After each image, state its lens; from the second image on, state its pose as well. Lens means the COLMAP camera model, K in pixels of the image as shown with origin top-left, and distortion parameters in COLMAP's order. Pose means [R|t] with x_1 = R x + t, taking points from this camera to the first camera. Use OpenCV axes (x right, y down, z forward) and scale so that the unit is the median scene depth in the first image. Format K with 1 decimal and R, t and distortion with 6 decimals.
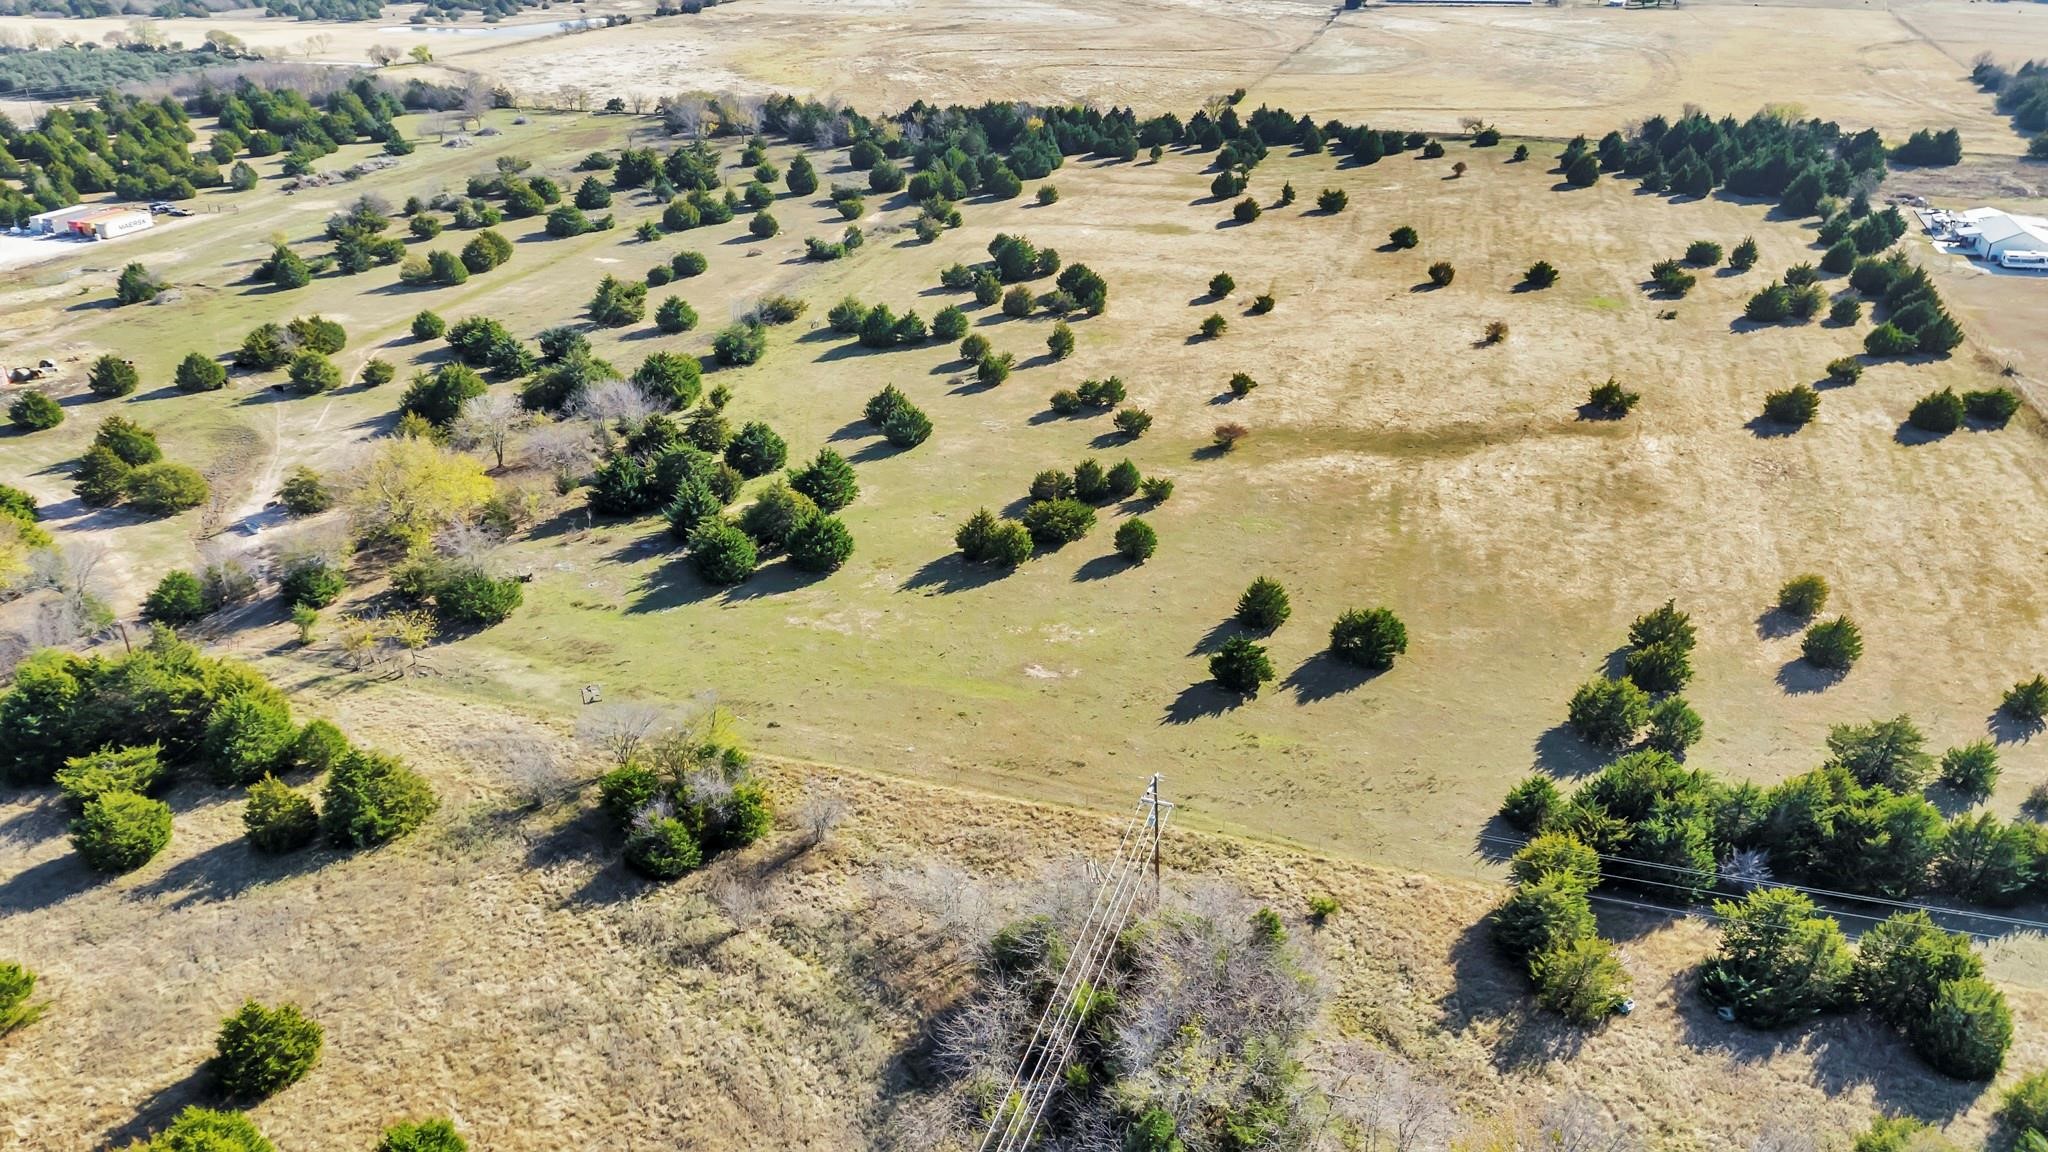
lens RADIAL K [[1511.6, 0, 1019.4], [0, 1511.6, 541.2], [0, 0, 1]] dist [0.076596, -0.052692]
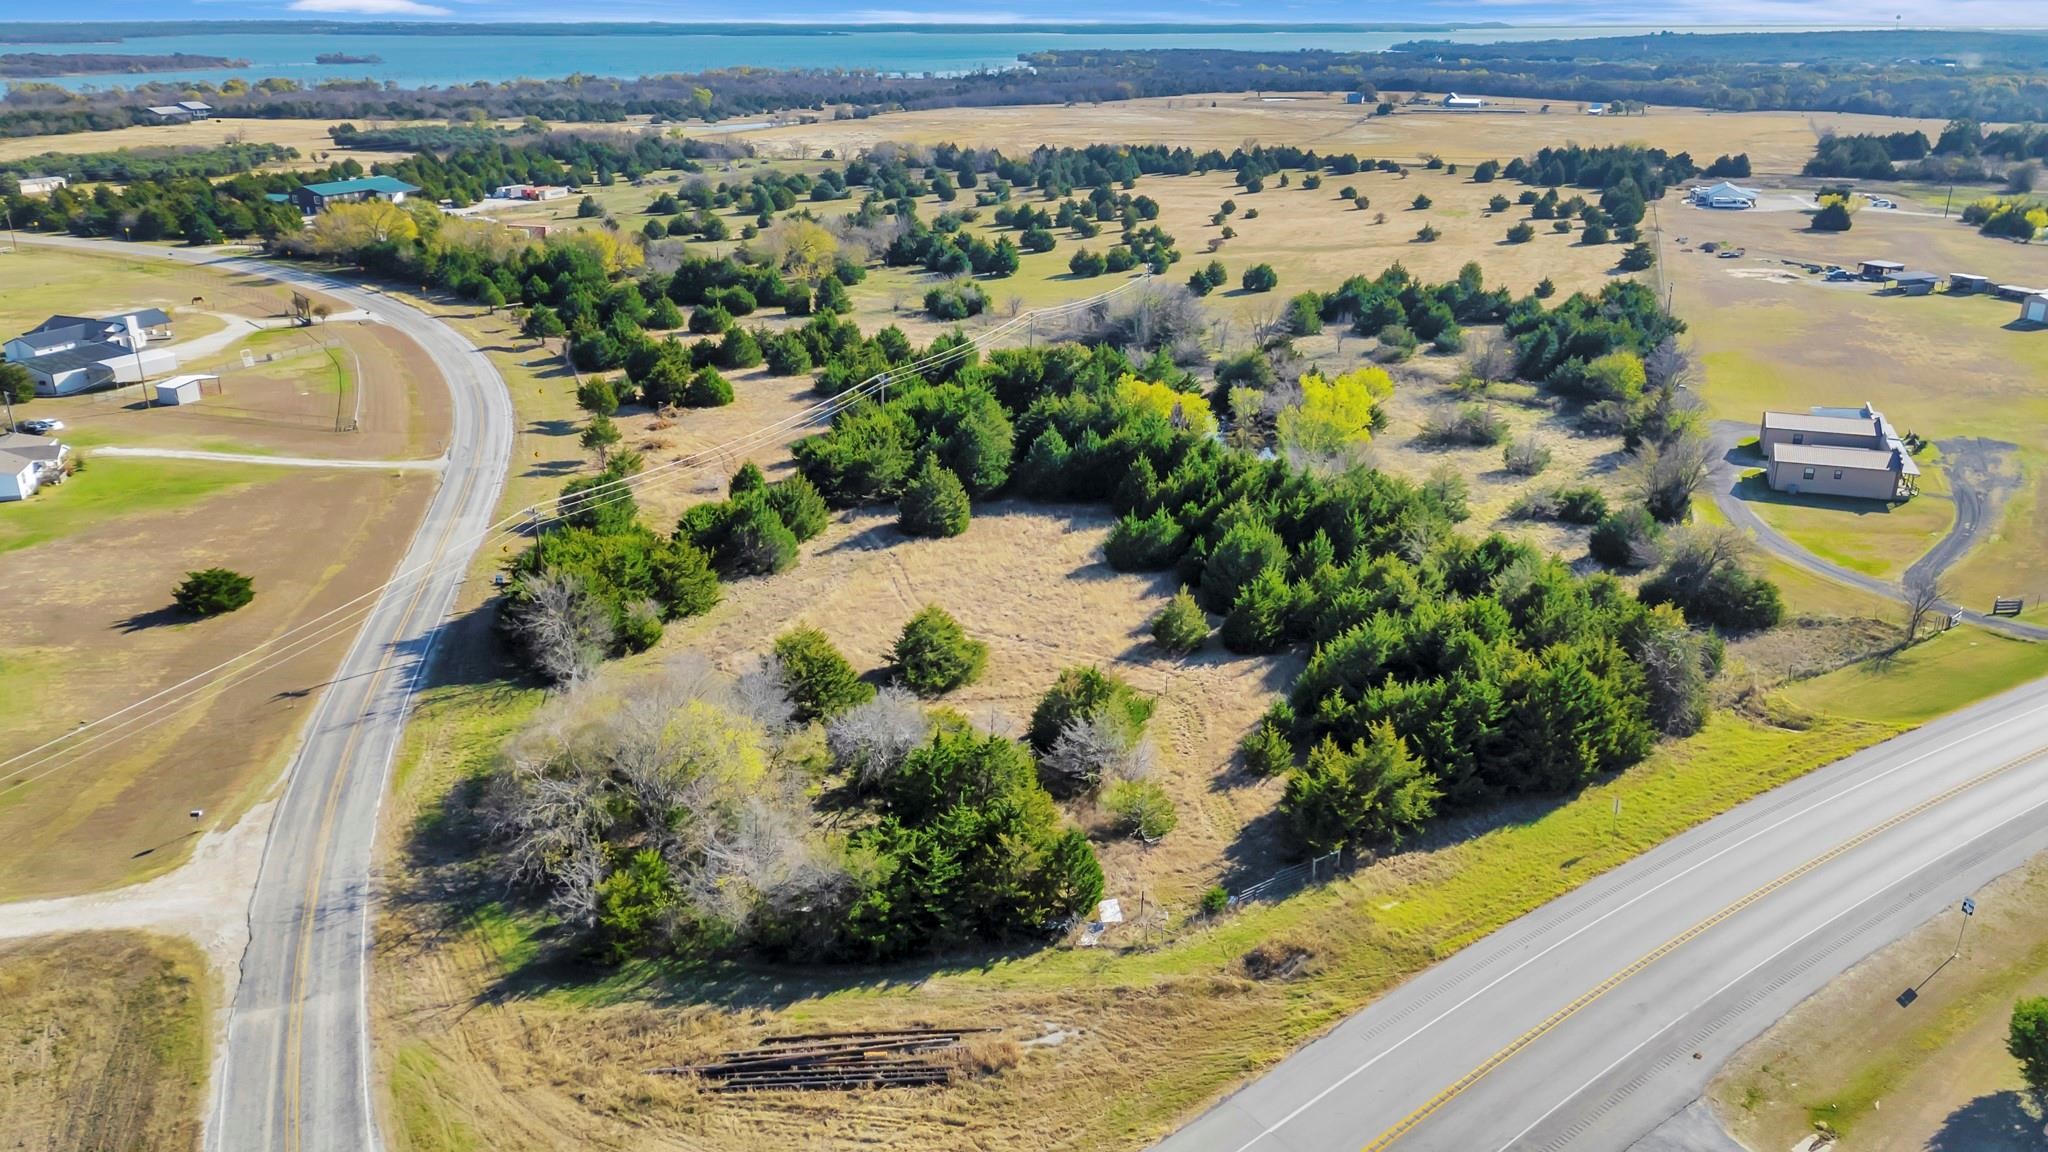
lens RADIAL K [[1496.5, 0, 1024.0], [0, 1496.5, 576.0], [0, 0, 1]] dist [0.044319, -0.004139]
pose [[0.997957, 0.024963, -0.058812, 0.020186], [-0.029367, 0.996732, -0.075253, 0.468188], [0.056742, 0.076827, 0.995429, -0.798010]]
